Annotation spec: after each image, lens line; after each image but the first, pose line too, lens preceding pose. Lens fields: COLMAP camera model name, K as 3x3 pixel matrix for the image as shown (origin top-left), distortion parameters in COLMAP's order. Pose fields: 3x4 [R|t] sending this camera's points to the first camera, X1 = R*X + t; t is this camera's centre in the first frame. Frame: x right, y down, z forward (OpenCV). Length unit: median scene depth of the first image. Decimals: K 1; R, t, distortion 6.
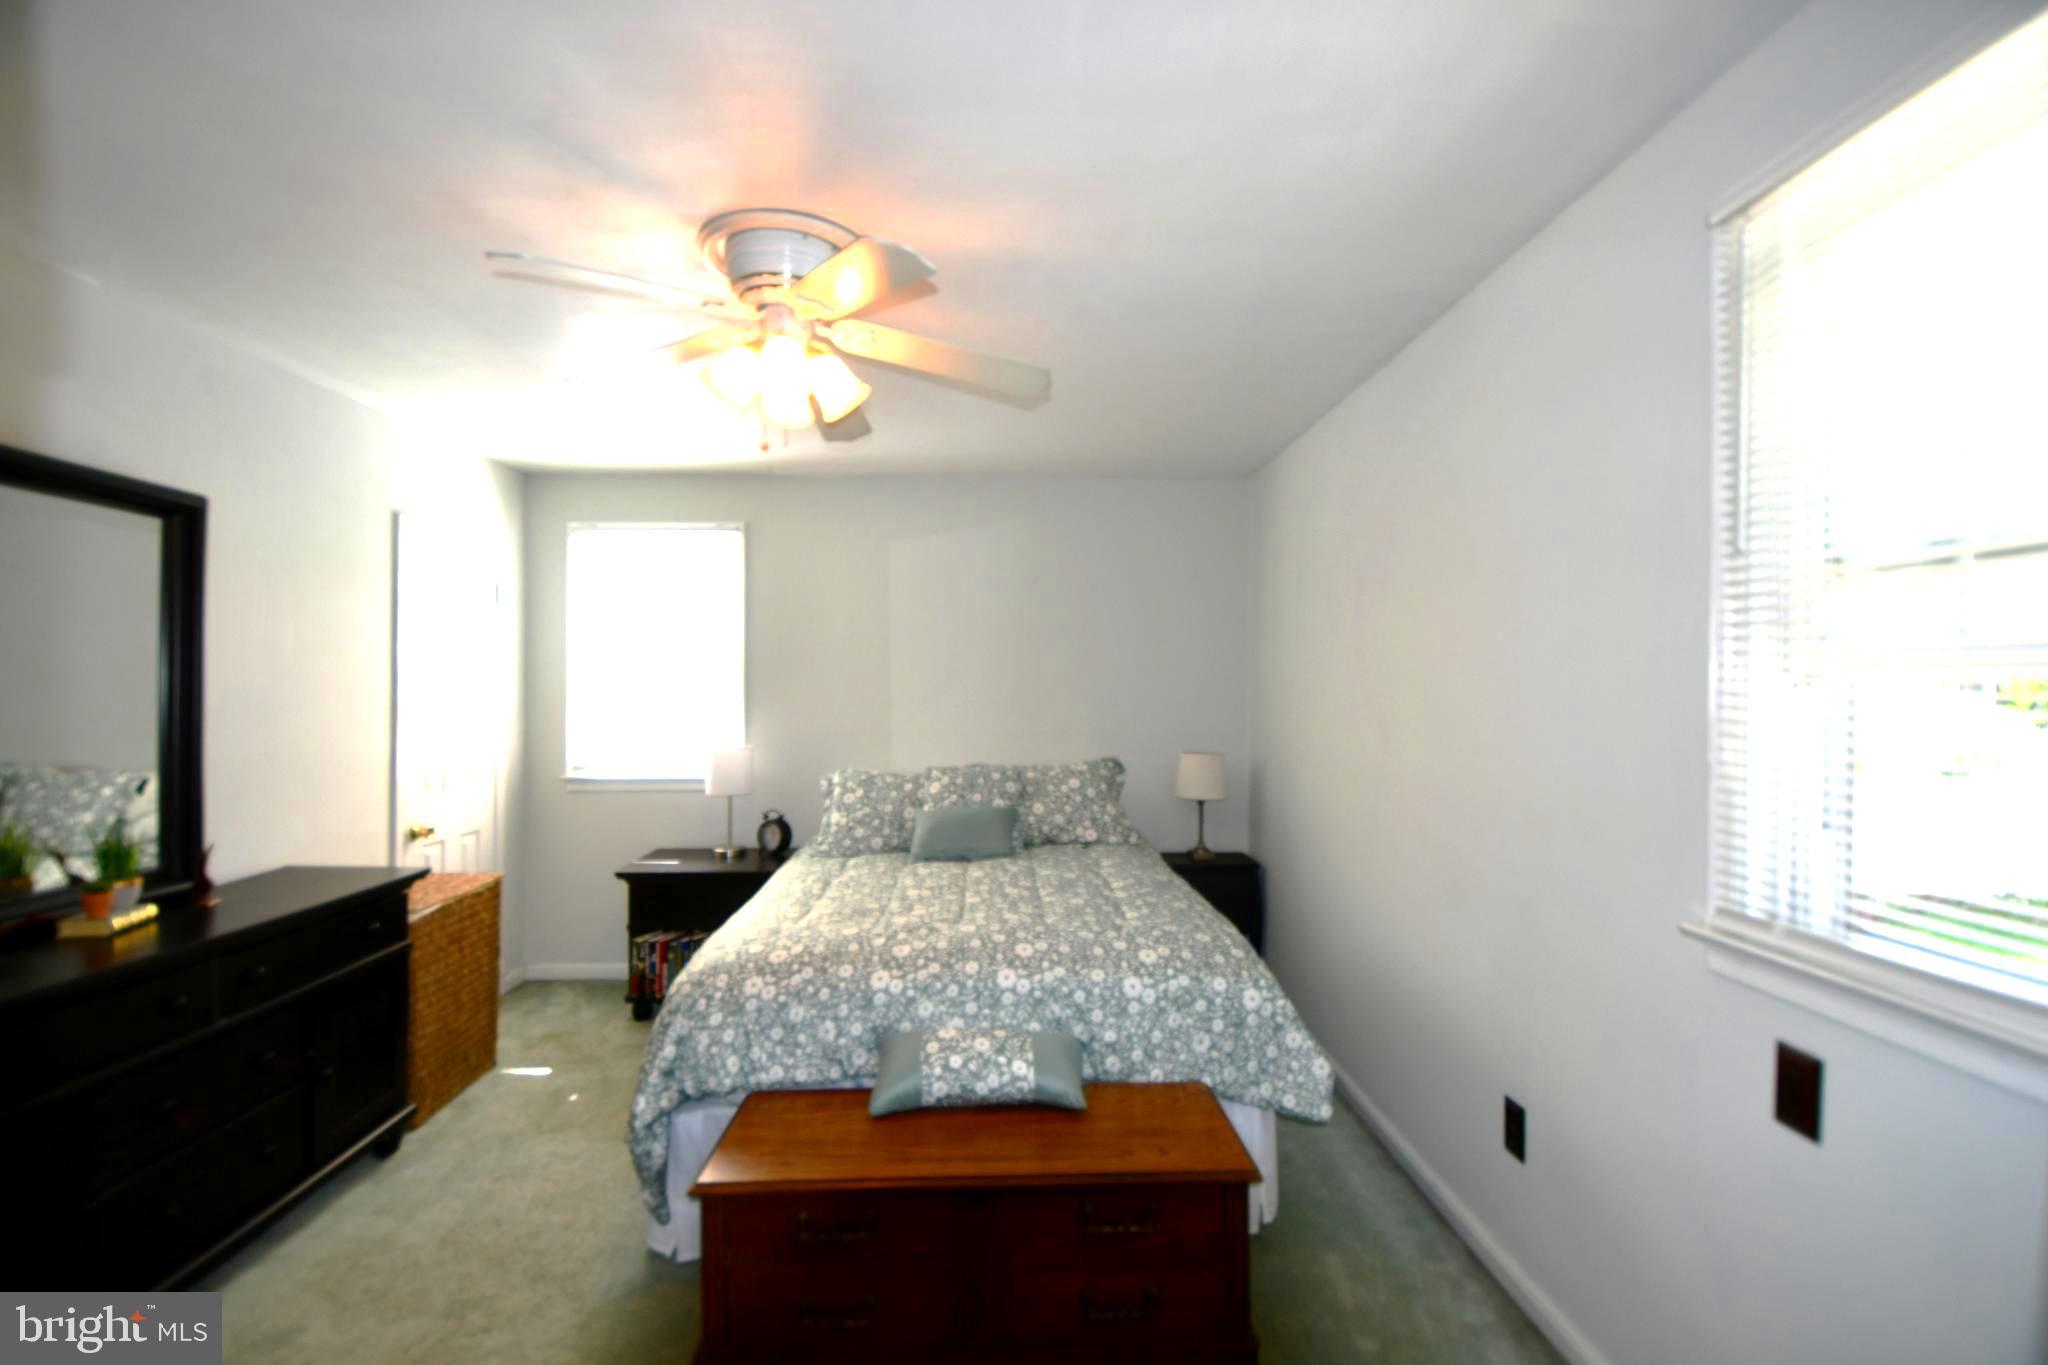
lens RADIAL K [[893.2, 0, 1021.6], [0, 893.2, 679.1], [0, 0, 1]] dist [-0.002896, -0.011149]
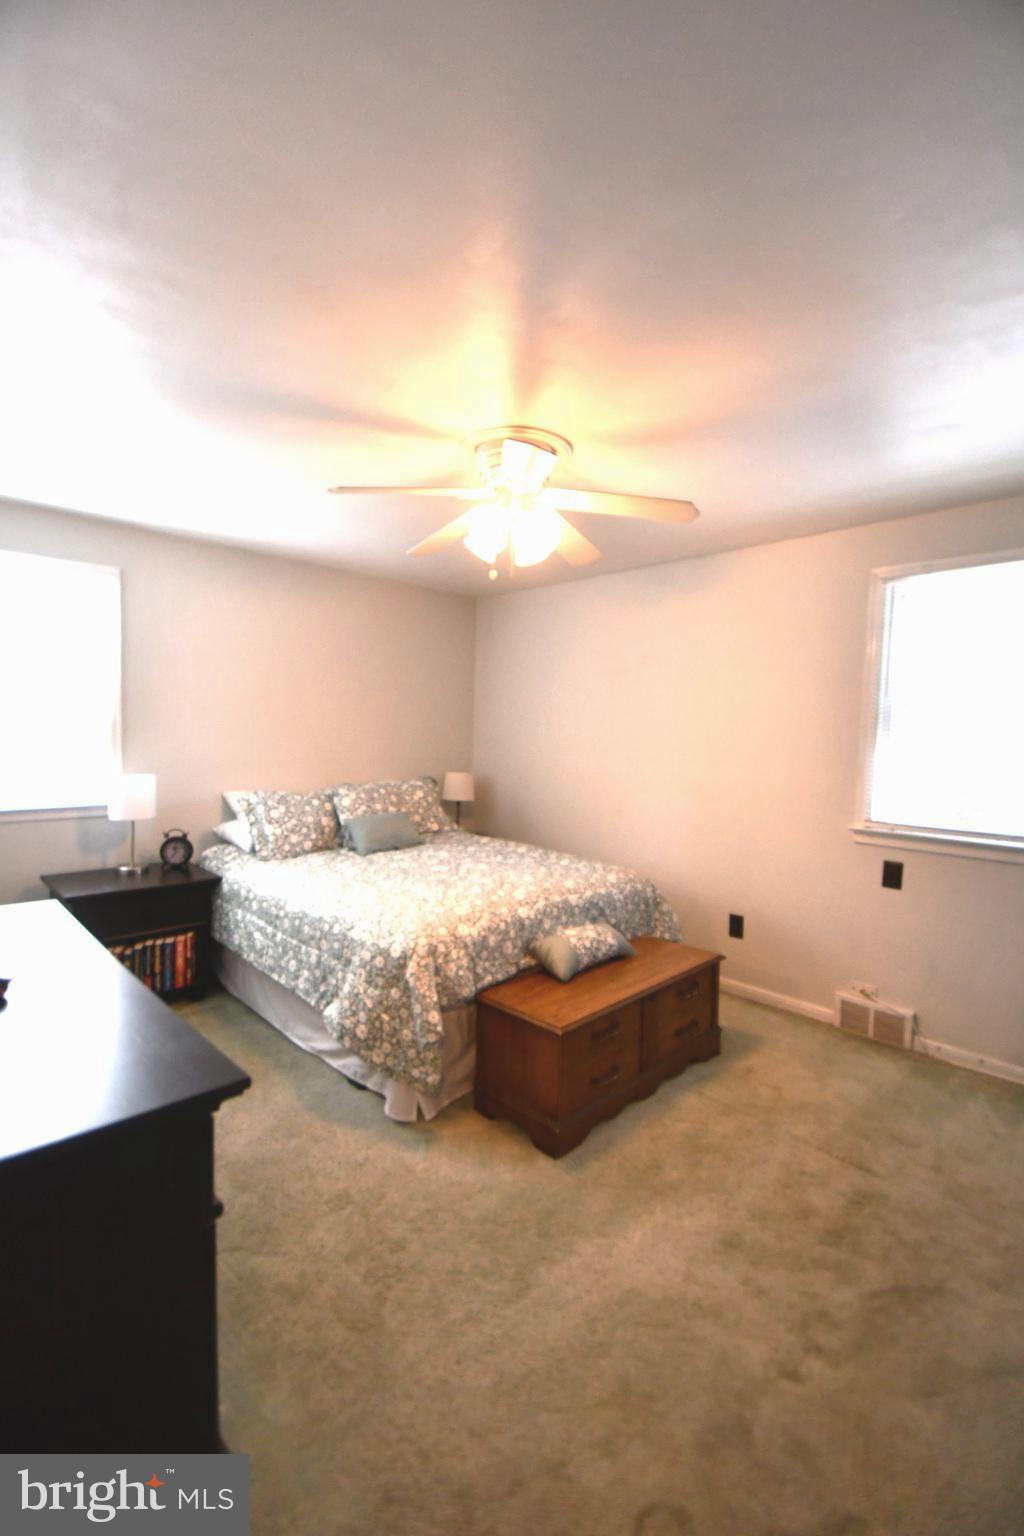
lens RADIAL K [[669.9, 0, 519.0], [0, 669.9, 776.3], [0, 0, 1]] dist [-0.002896, -0.011149]
pose [[0.730306, -0.028414, 0.682529, -0.605953], [-0.034539, 0.996321, 0.078433, -0.007123], [-0.682247, -0.080854, 0.726637, 0.073448]]
